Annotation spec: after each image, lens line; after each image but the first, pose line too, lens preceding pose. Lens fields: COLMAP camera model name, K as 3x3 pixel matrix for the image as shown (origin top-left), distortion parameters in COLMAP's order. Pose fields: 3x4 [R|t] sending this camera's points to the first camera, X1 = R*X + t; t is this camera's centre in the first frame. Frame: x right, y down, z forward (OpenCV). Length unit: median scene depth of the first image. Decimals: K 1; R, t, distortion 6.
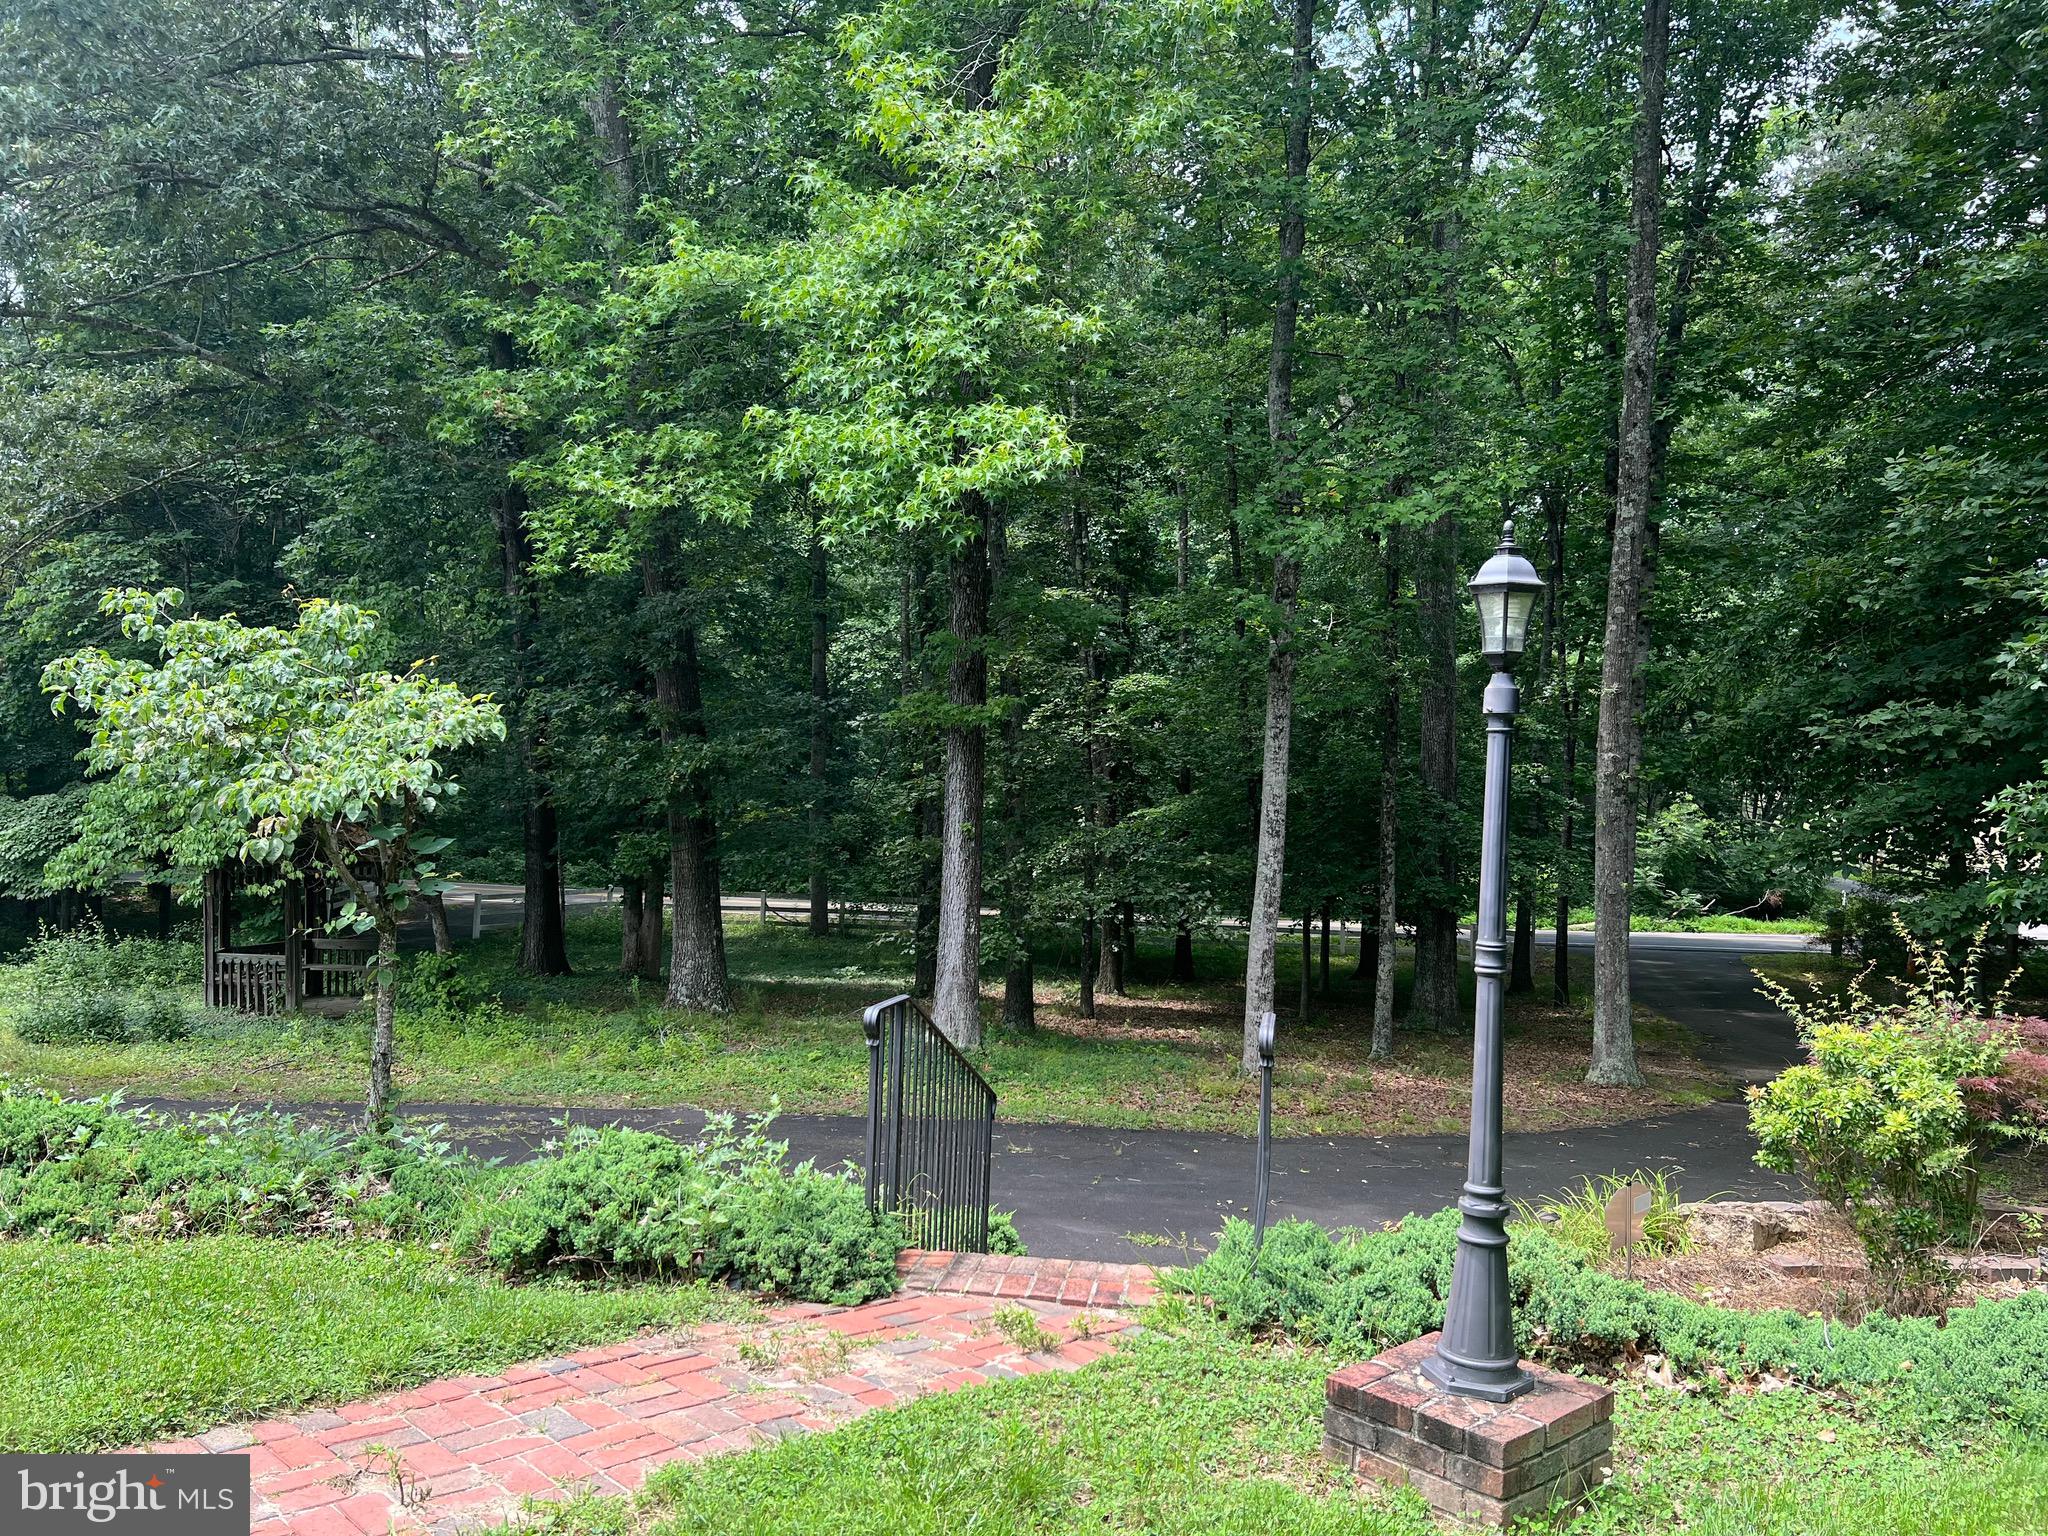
lens RADIAL K [[1554.4, 0, 1028.7], [0, 1554.4, 770.6], [0, 0, 1]] dist [0.045512, -0.010726]
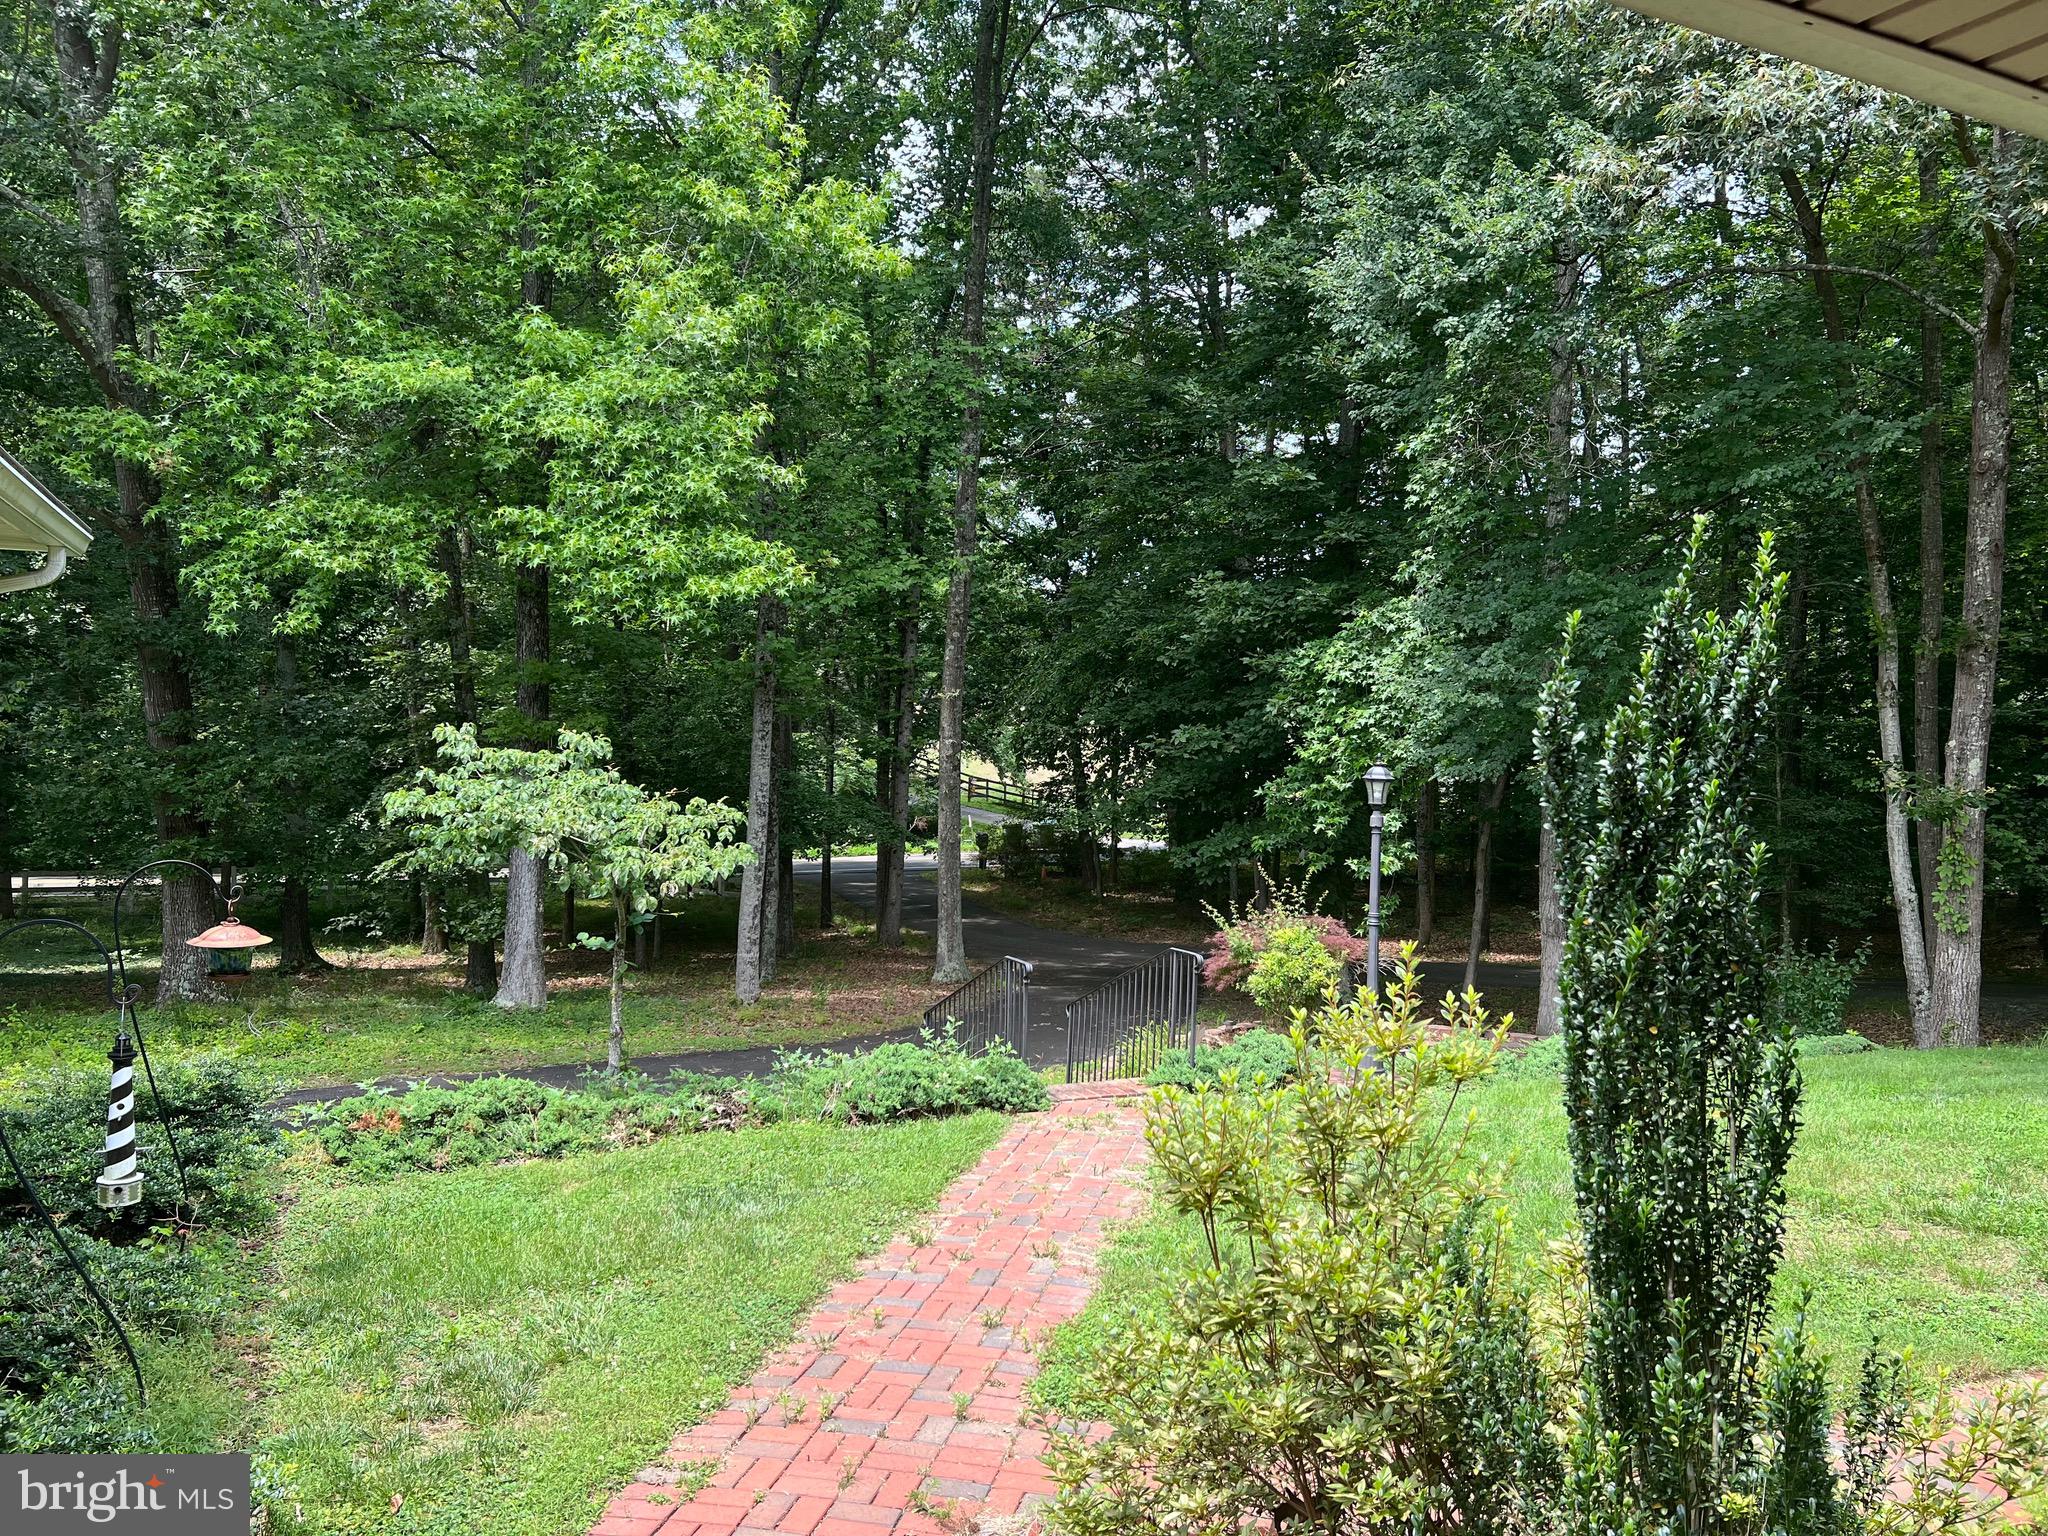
lens RADIAL K [[1554.4, 0, 1018.7], [0, 1554.4, 766.8], [0, 0, 1]] dist [0.045512, -0.010726]
pose [[0.838561, -0.026374, 0.544169, -0.541906], [0.001336, 0.998924, 0.046356, -0.086722], [-0.544806, -0.038146, 0.837694, -0.286355]]
